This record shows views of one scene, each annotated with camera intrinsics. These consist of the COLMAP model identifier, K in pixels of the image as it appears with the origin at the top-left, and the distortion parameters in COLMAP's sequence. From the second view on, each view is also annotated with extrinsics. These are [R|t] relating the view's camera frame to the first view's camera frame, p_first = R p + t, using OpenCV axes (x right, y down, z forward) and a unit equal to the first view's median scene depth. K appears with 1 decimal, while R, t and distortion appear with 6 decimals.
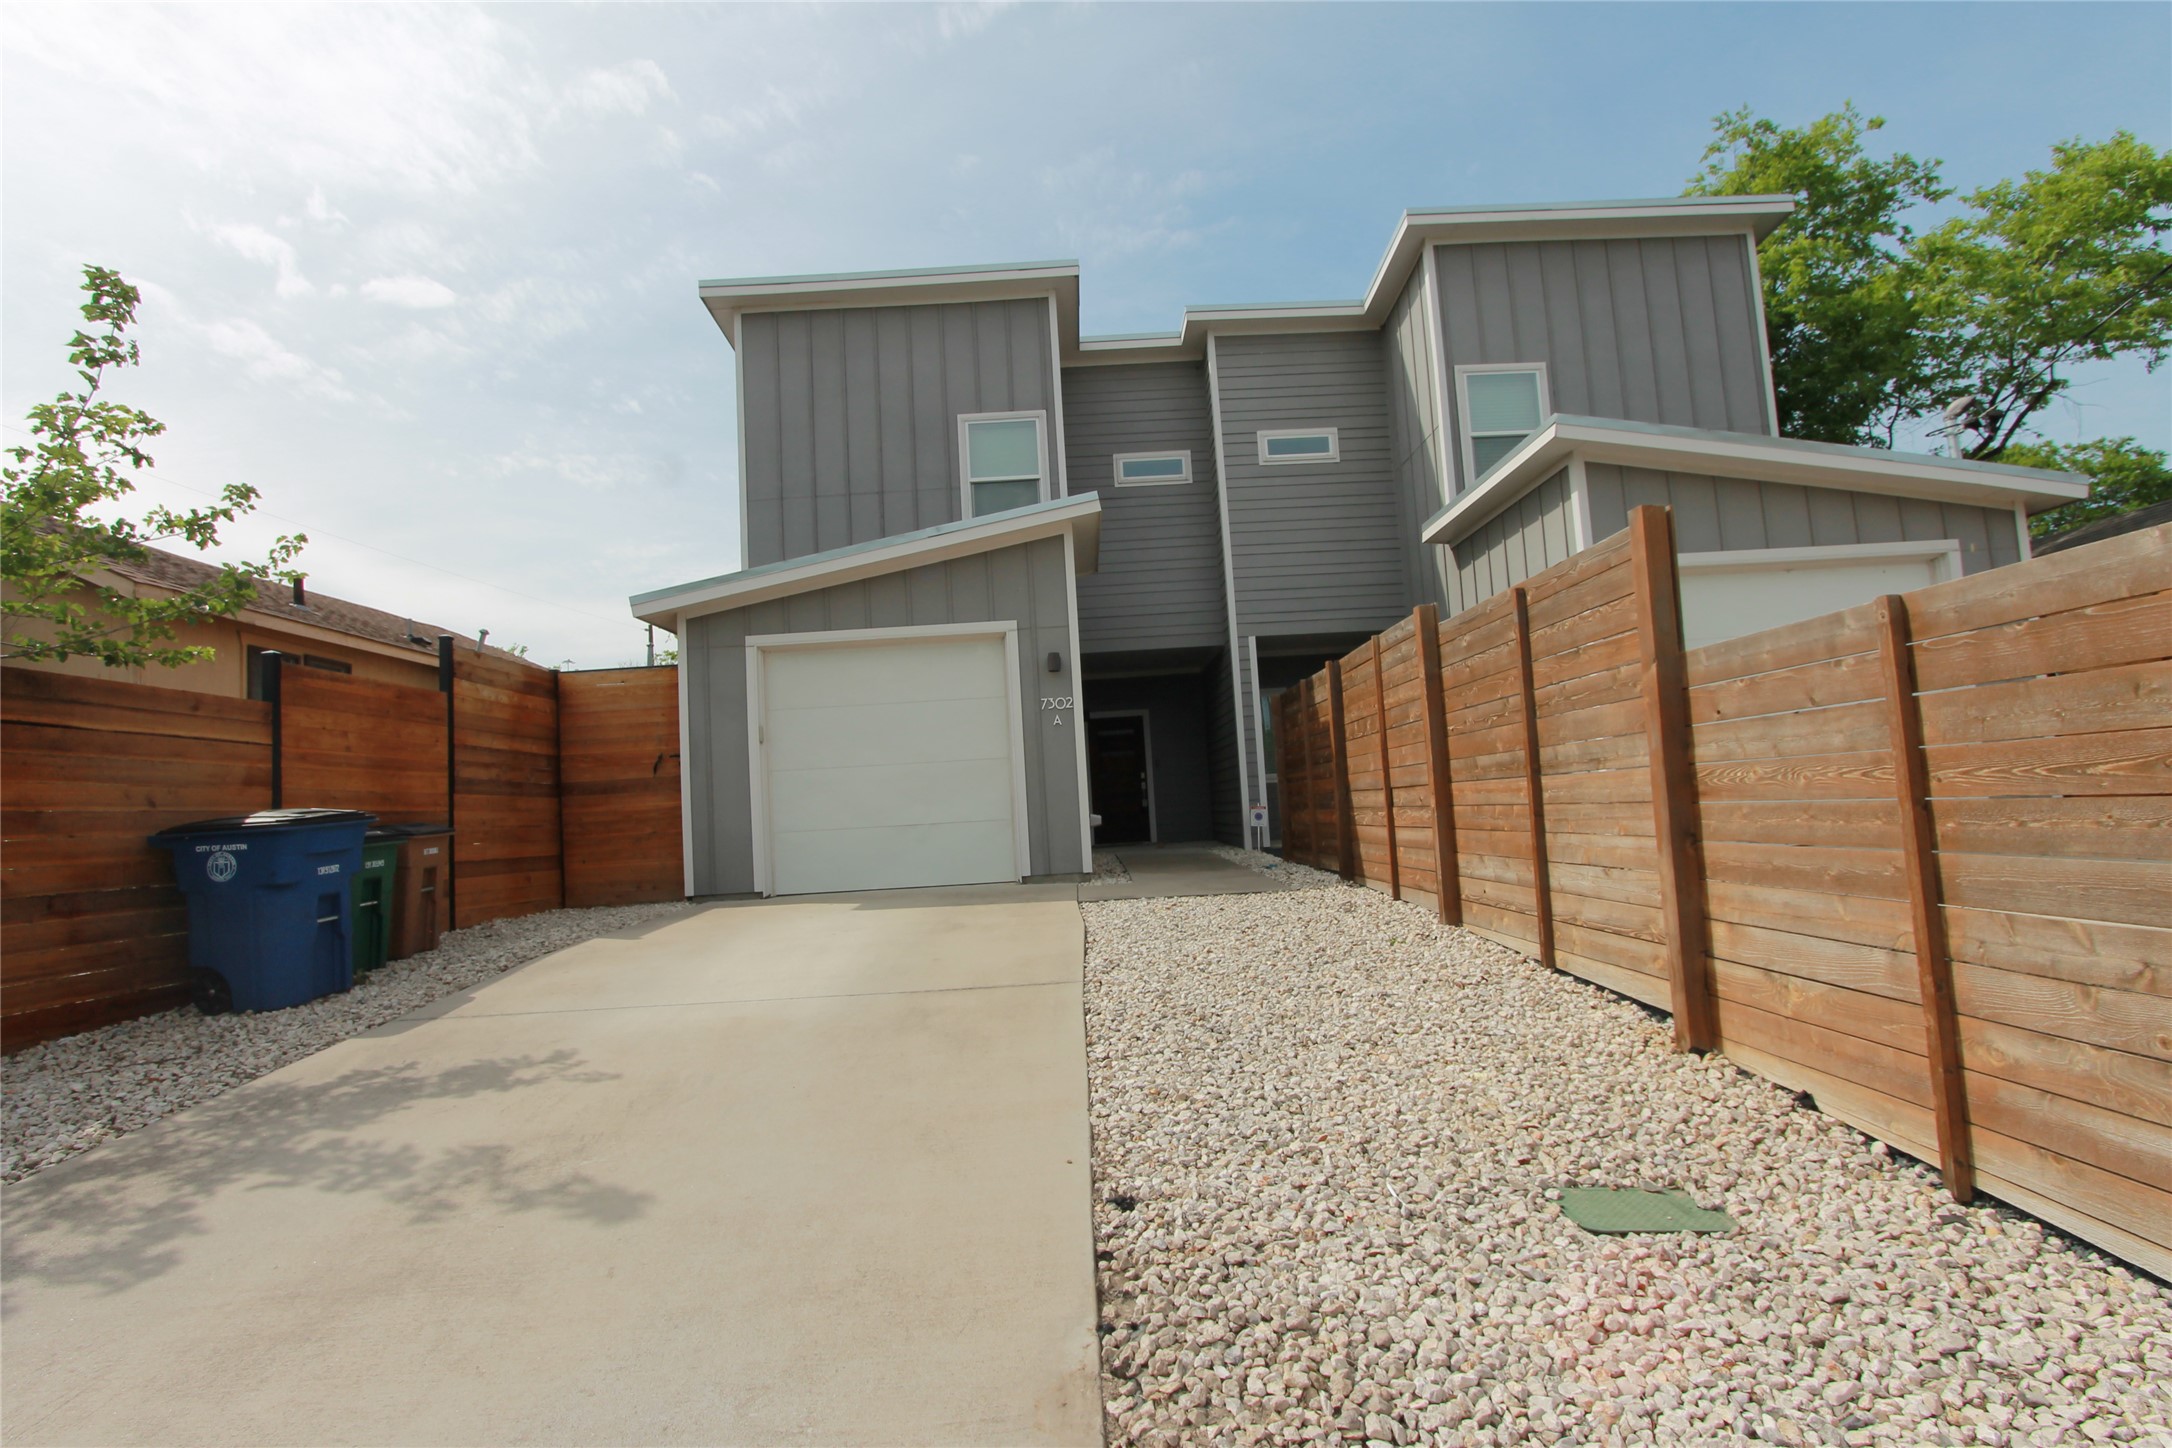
lens RADIAL K [[1007.4, 0, 1086.0], [0, 1007.4, 724.0], [0, 0, 1]] dist [-0.029069, 0.008072]
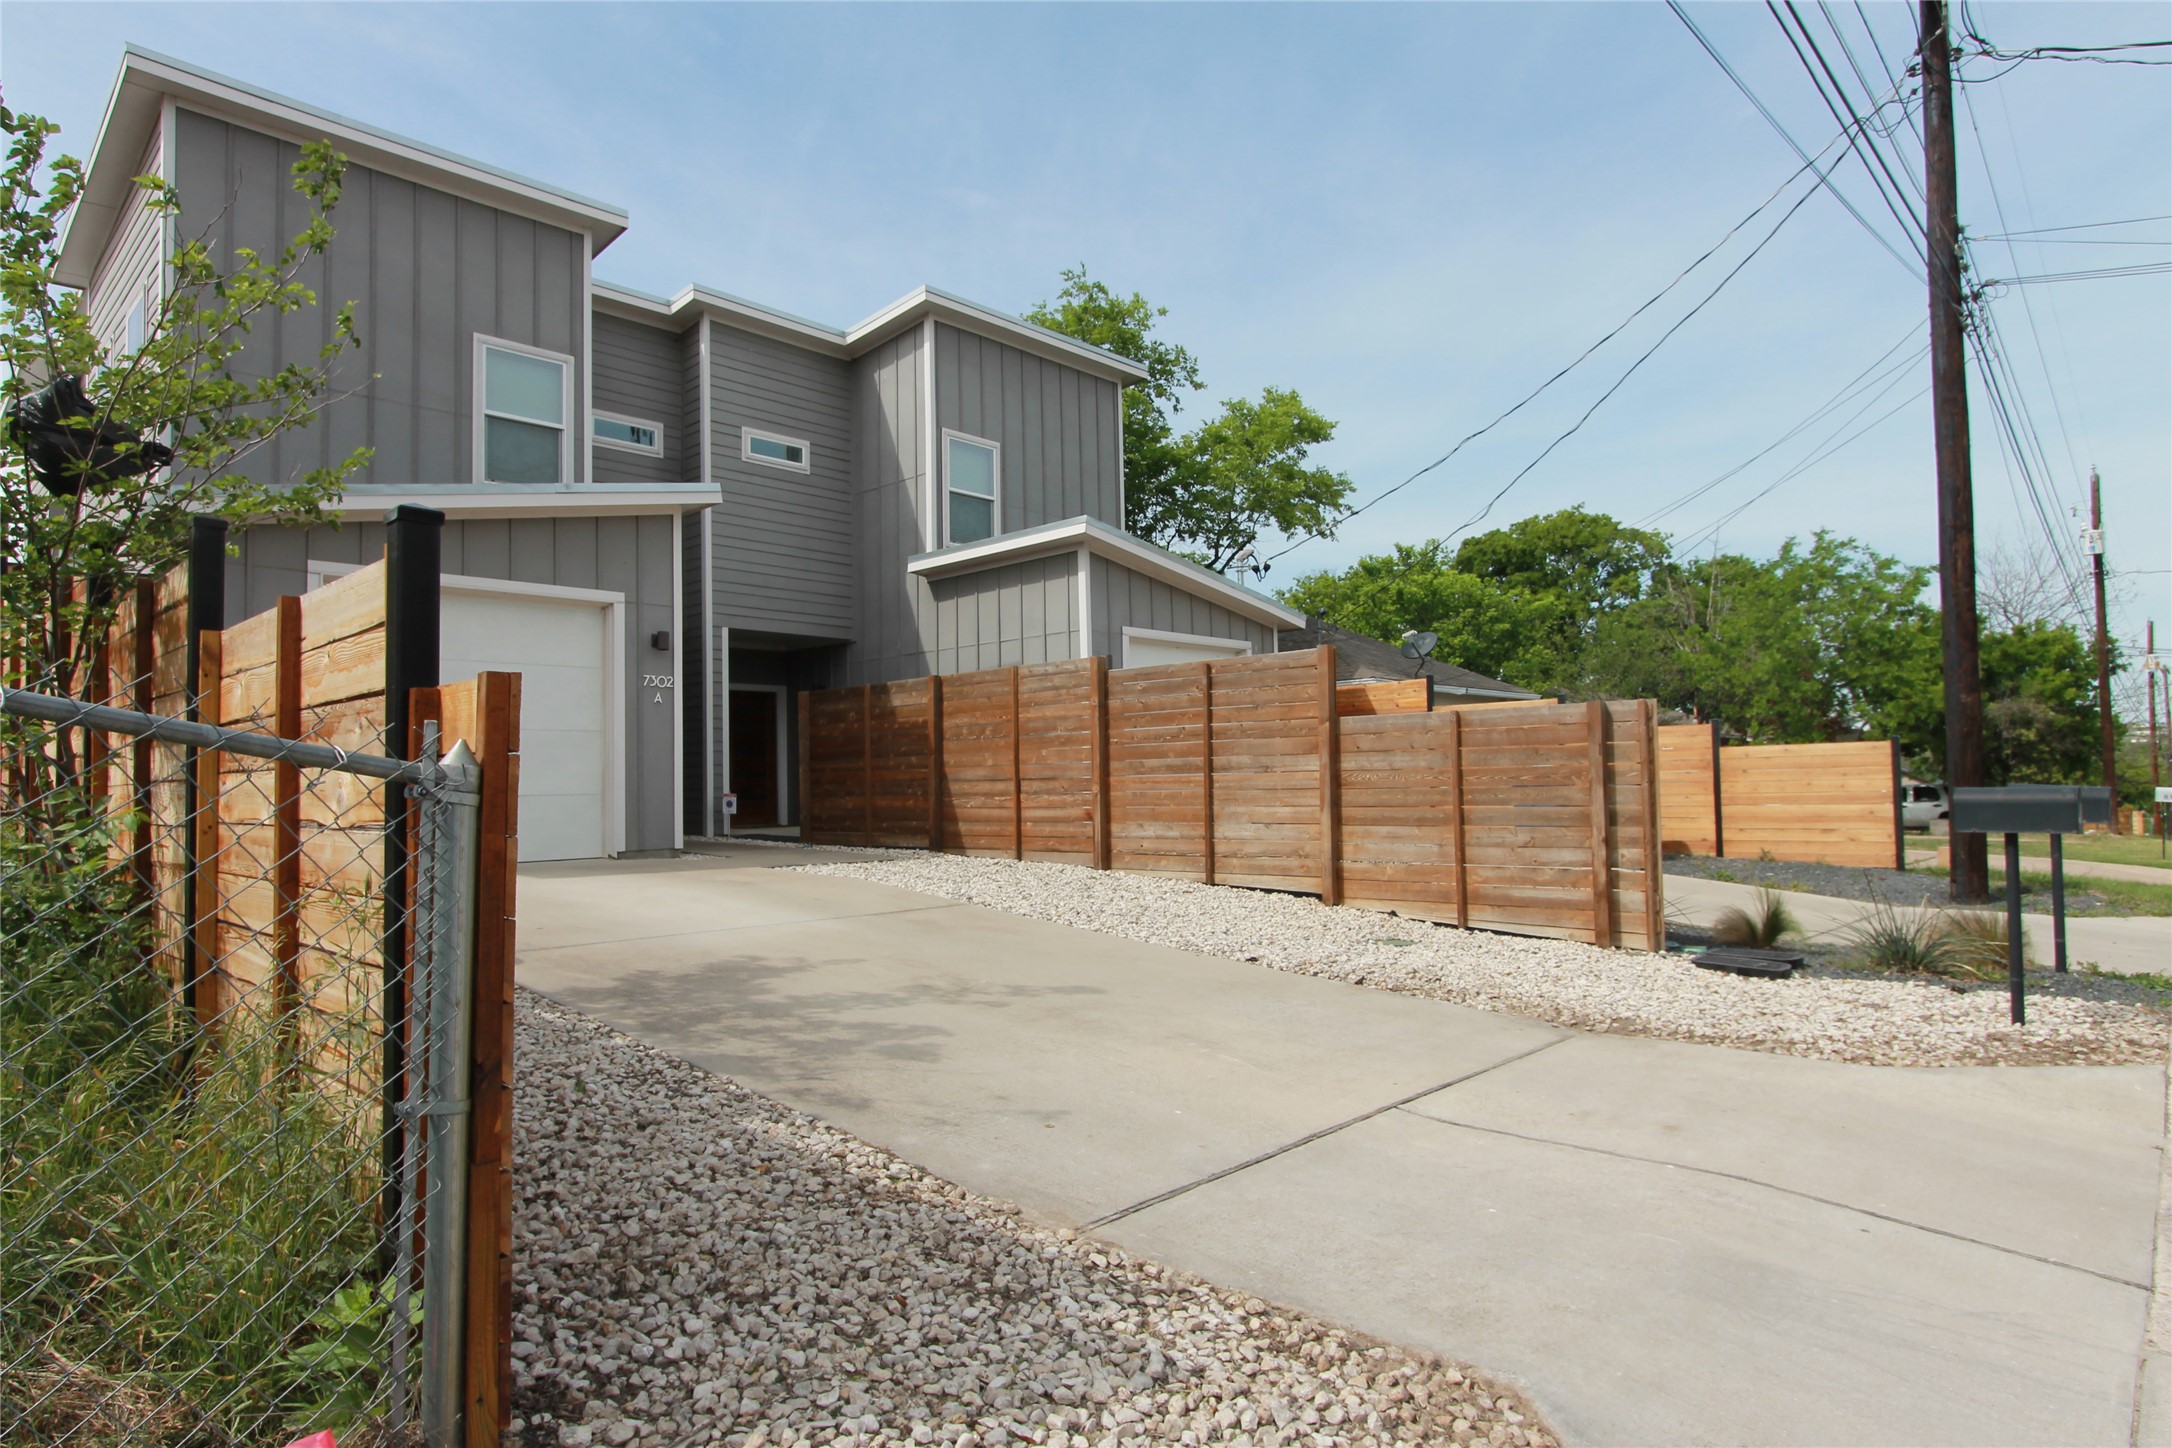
lens RADIAL K [[1213.8, 0, 1086.0], [0, 1213.8, 724.0], [0, 0, 1]] dist [-0.044561, 0.000057]
pose [[0.690999, 0.081404, 0.718258, -0.588215], [-0.083288, 0.995987, -0.032752, 0.025606], [-0.718041, -0.037191, 0.695006, -0.144266]]
